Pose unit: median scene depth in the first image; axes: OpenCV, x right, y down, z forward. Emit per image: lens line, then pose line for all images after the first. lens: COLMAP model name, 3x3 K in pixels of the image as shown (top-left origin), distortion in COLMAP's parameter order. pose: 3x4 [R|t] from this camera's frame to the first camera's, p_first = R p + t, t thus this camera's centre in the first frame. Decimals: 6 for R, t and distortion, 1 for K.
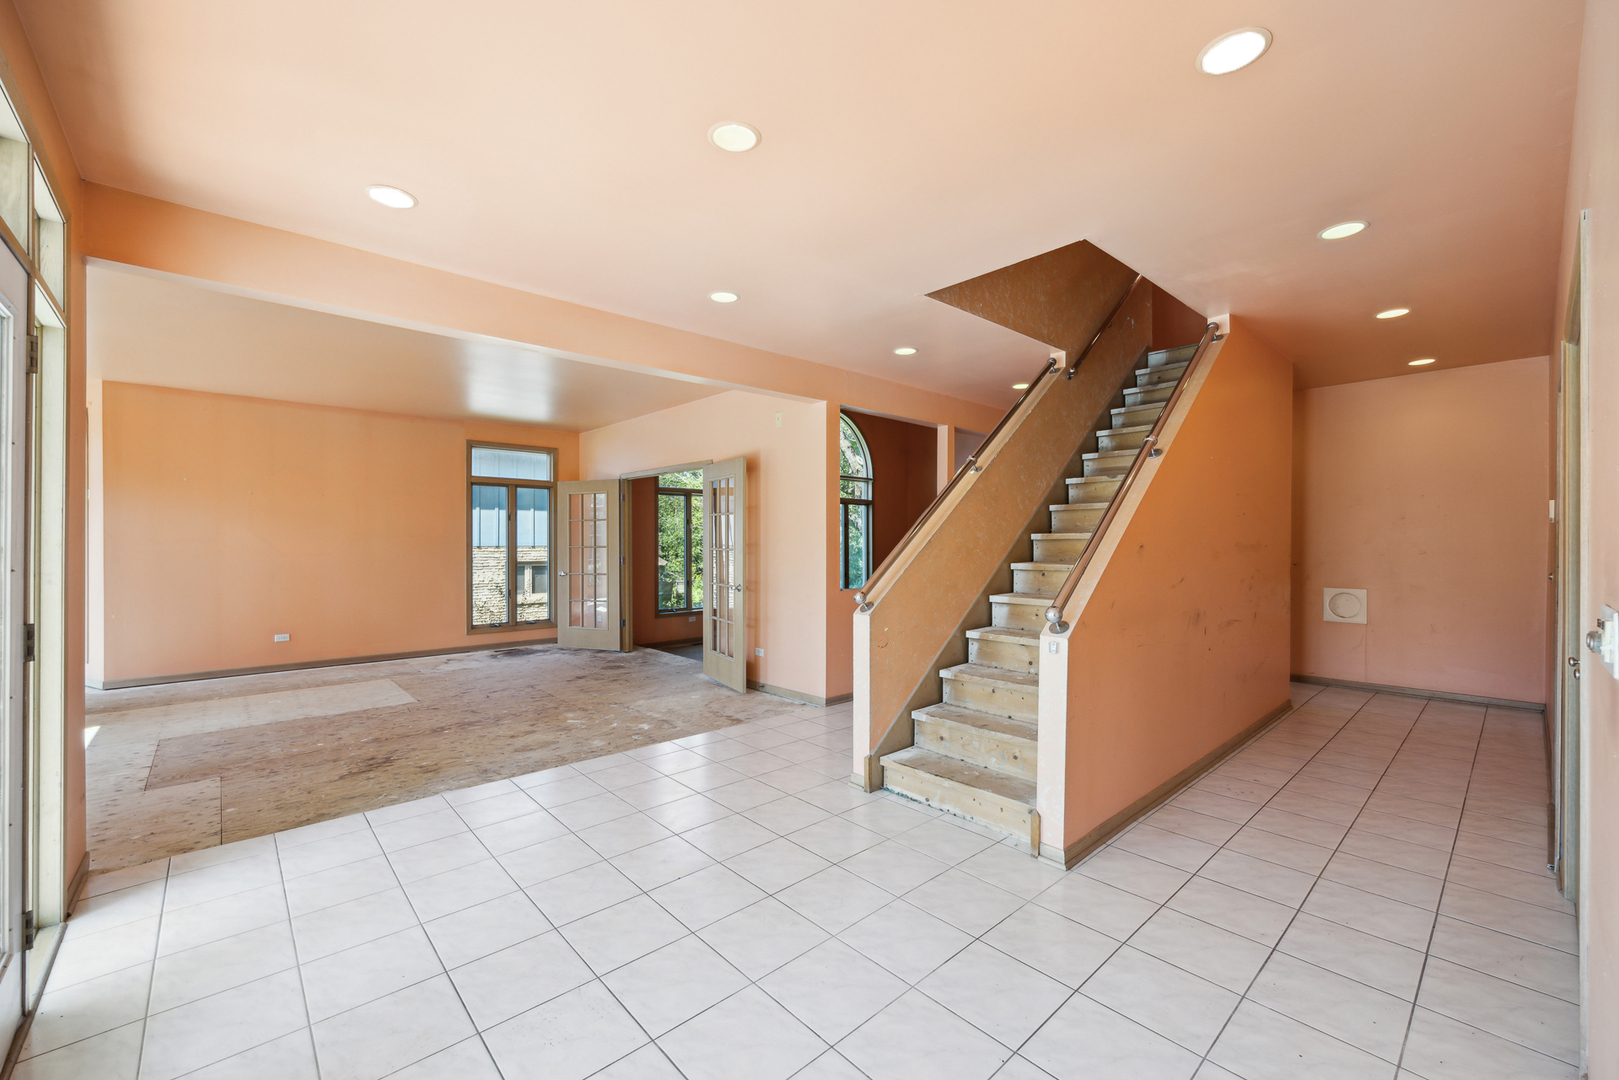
lens RADIAL K [[646.7, 0, 811.2], [0, 646.7, 542.5], [0, 0, 1]] dist [-0.008672, 0.000183]
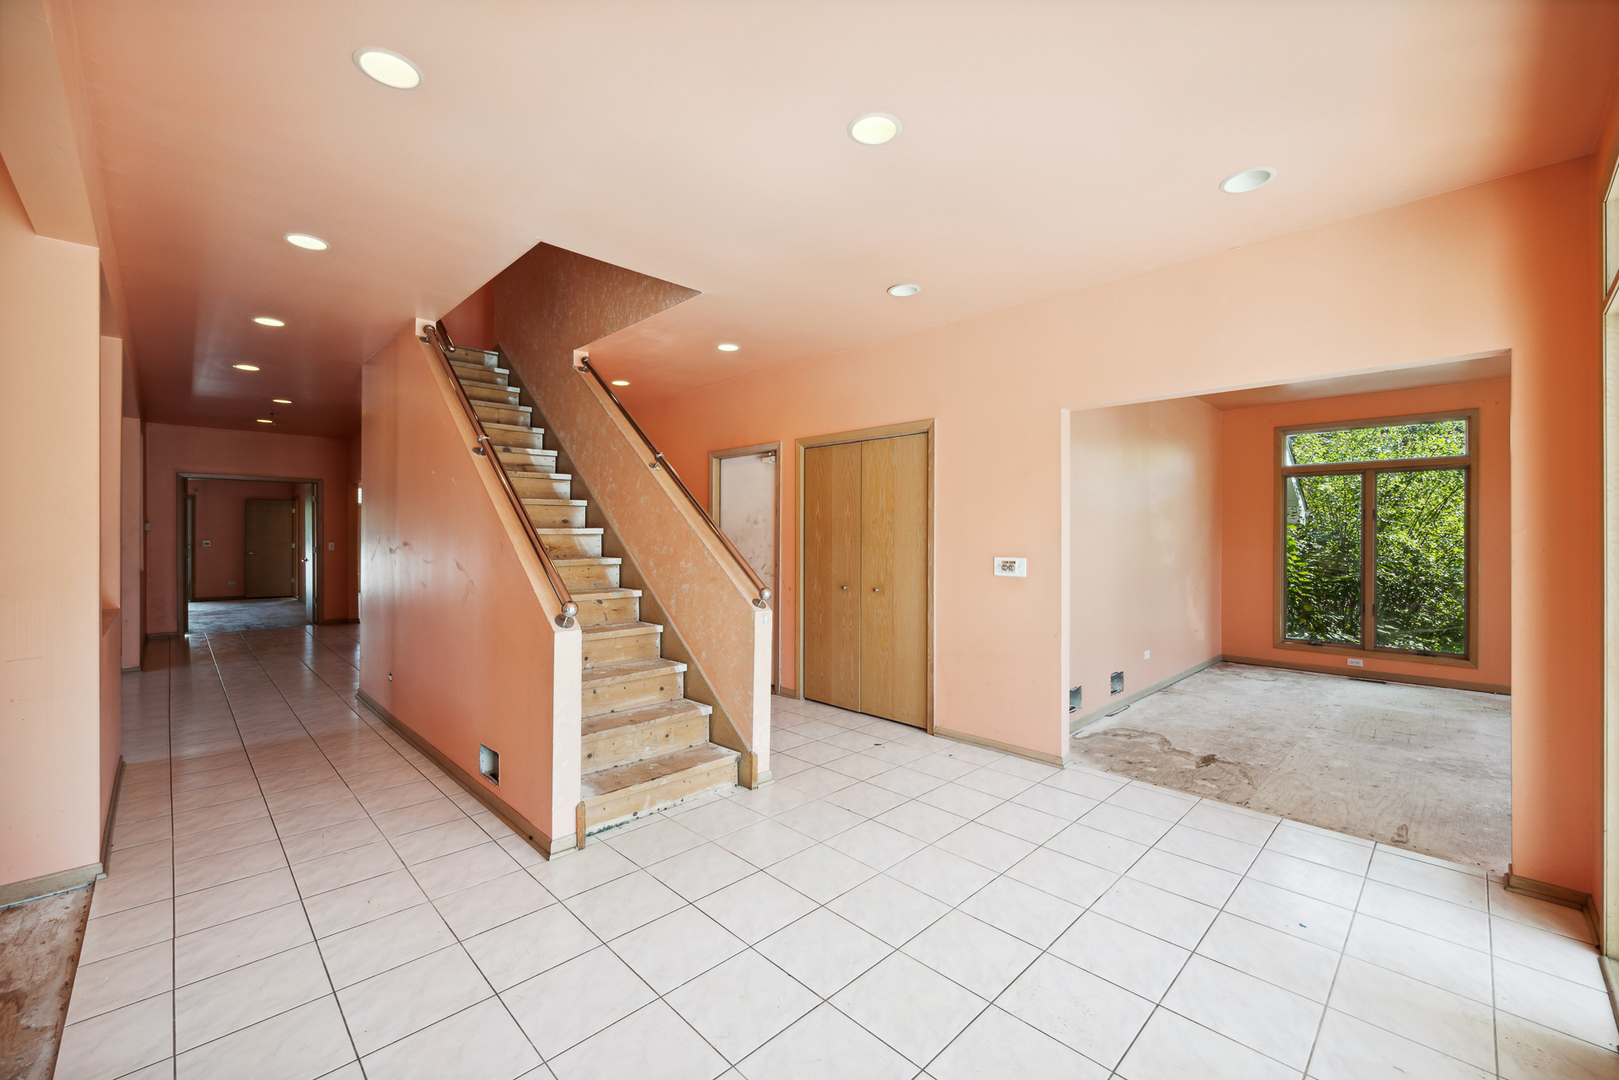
lens RADIAL K [[646.7, 0, 809.4], [0, 646.7, 537.2], [0, 0, 1]] dist [-0.008672, 0.000183]
pose [[-0.026942, -0.004994, 0.999625, -0.576424], [0.001999, 0.999985, 0.005049, -0.004577], [-0.999635, 0.002134, -0.026931, 0.587756]]
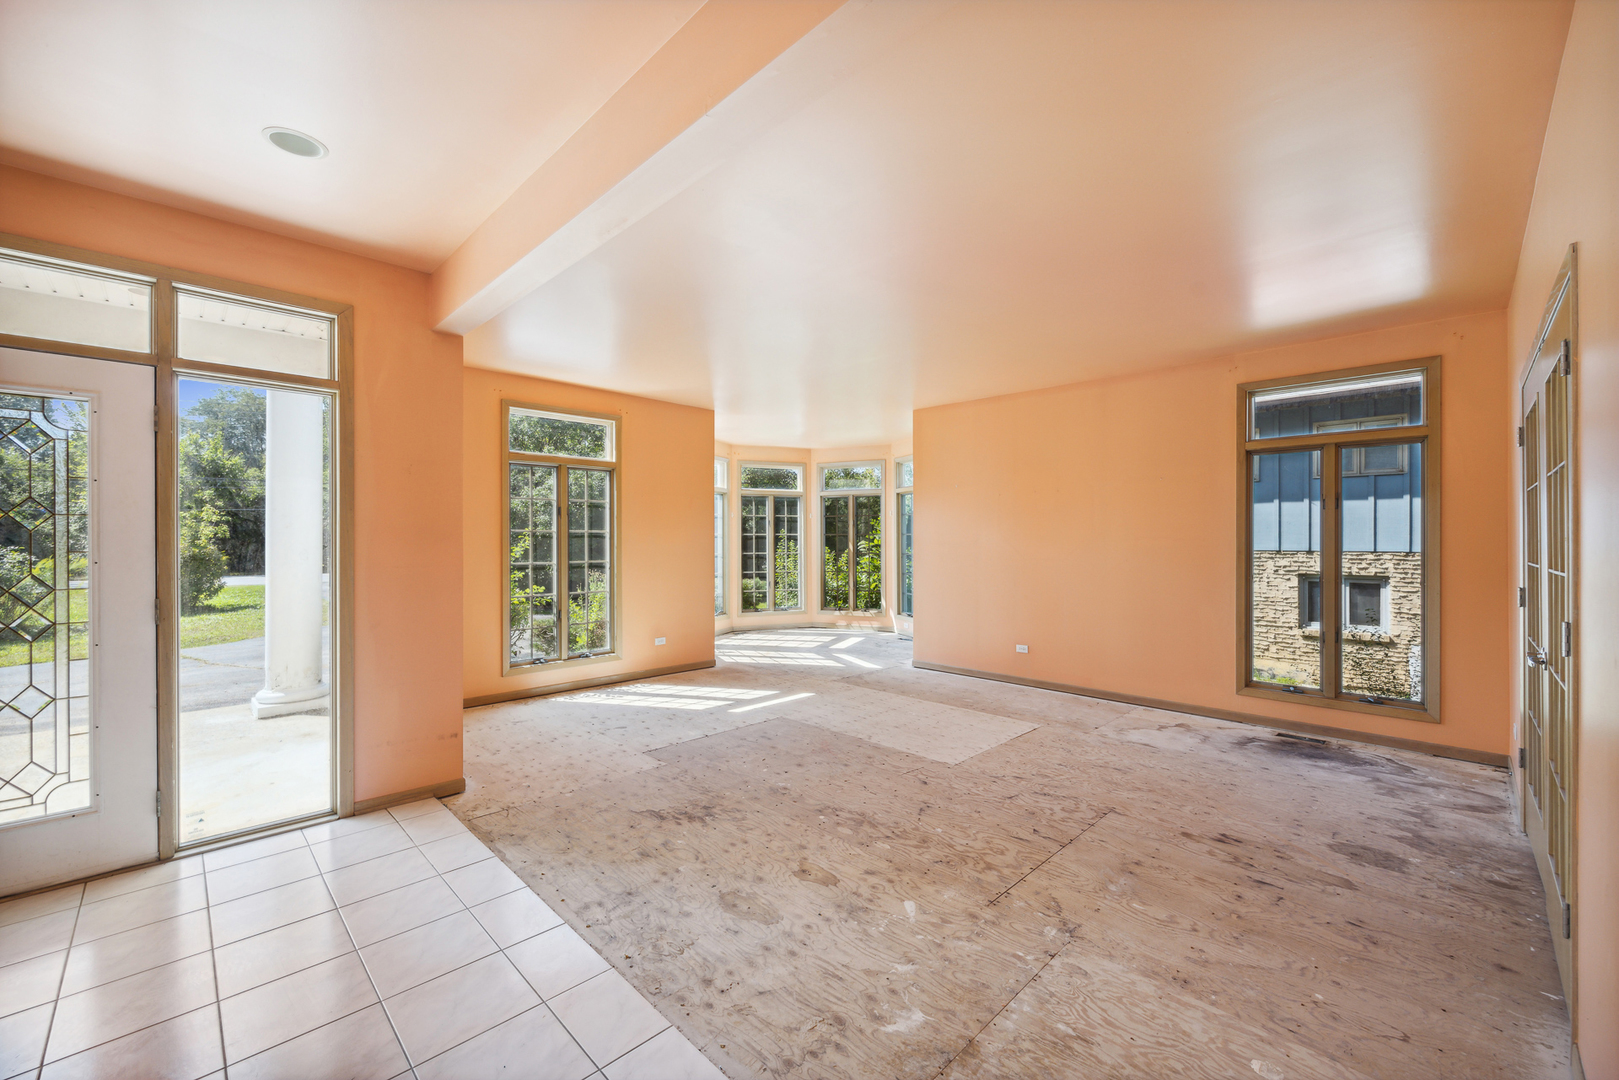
lens RADIAL K [[646.7, 0, 816.3], [0, 646.7, 538.8], [0, 0, 1]] dist [-0.008672, 0.000183]
pose [[0.042401, -0.005102, -0.999088, 0.142755], [-0.006110, 0.999967, -0.005366, -0.005674], [0.999082, 0.006332, 0.042369, 1.014530]]
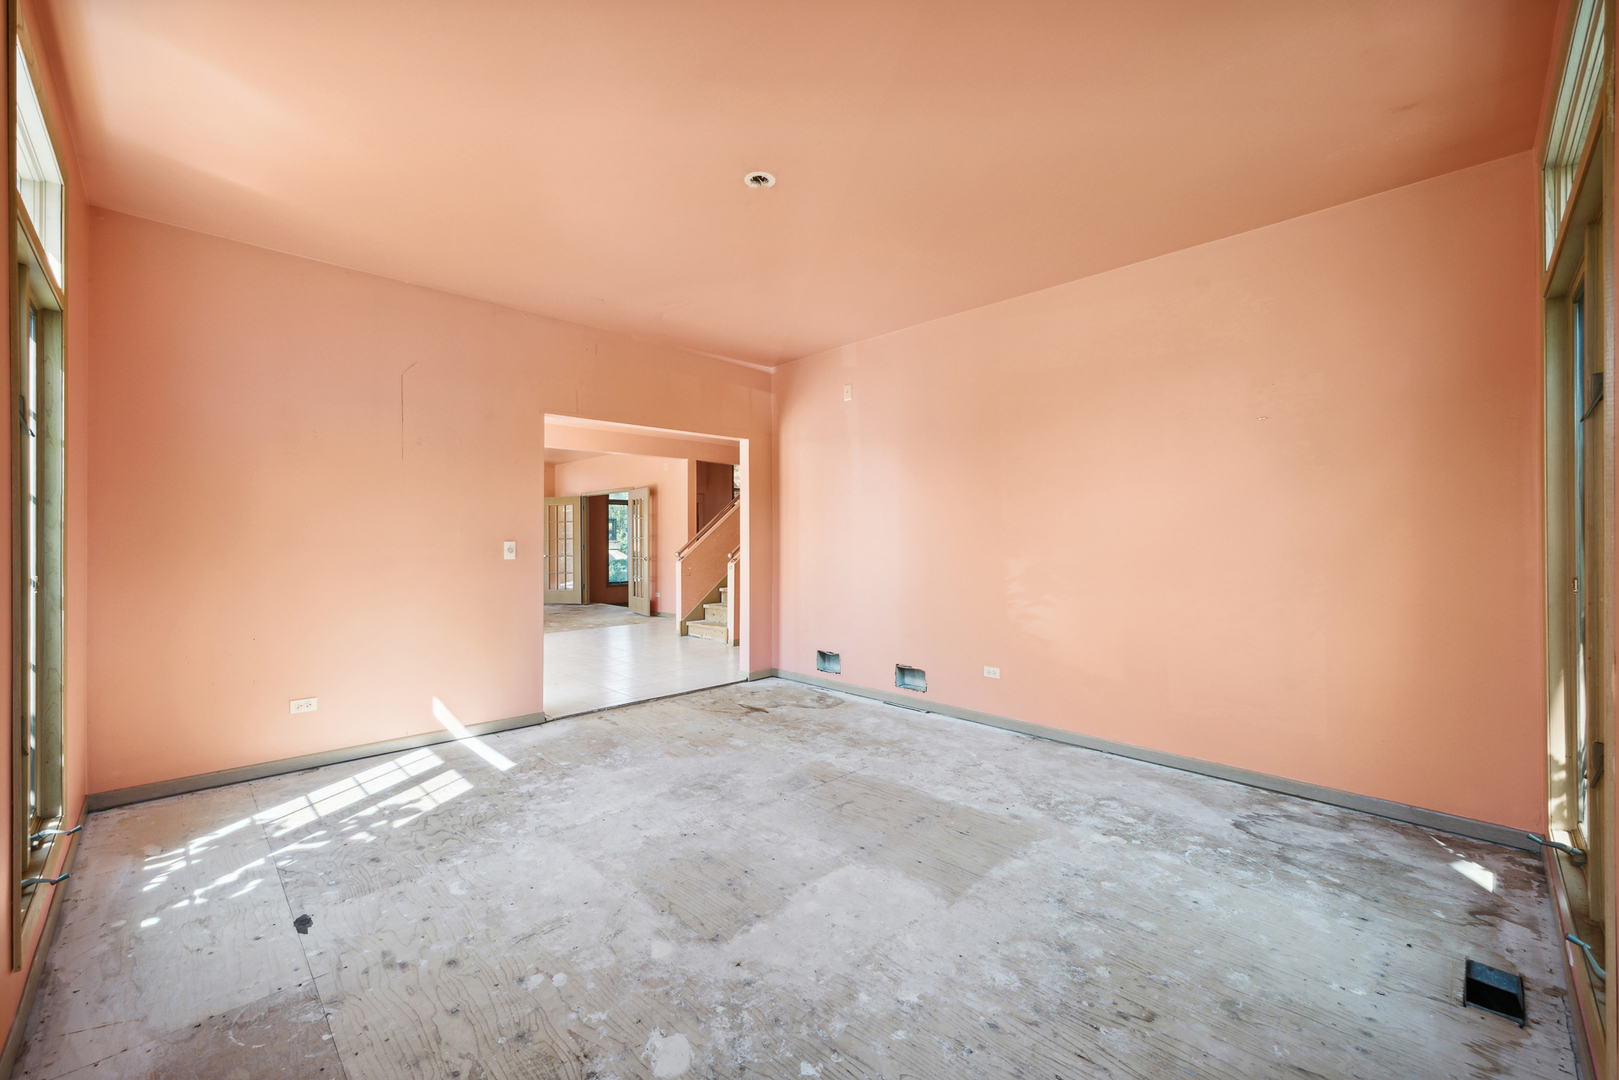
lens RADIAL K [[646.7, 0, 807.9], [0, 646.7, 537.7], [0, 0, 1]] dist [-0.008672, 0.000183]
pose [[0.999442, -0.005574, 0.032918, 0.386909], [0.005819, 0.999956, -0.007332, 0.036719], [-0.032876, 0.007519, 0.999431, -1.122833]]
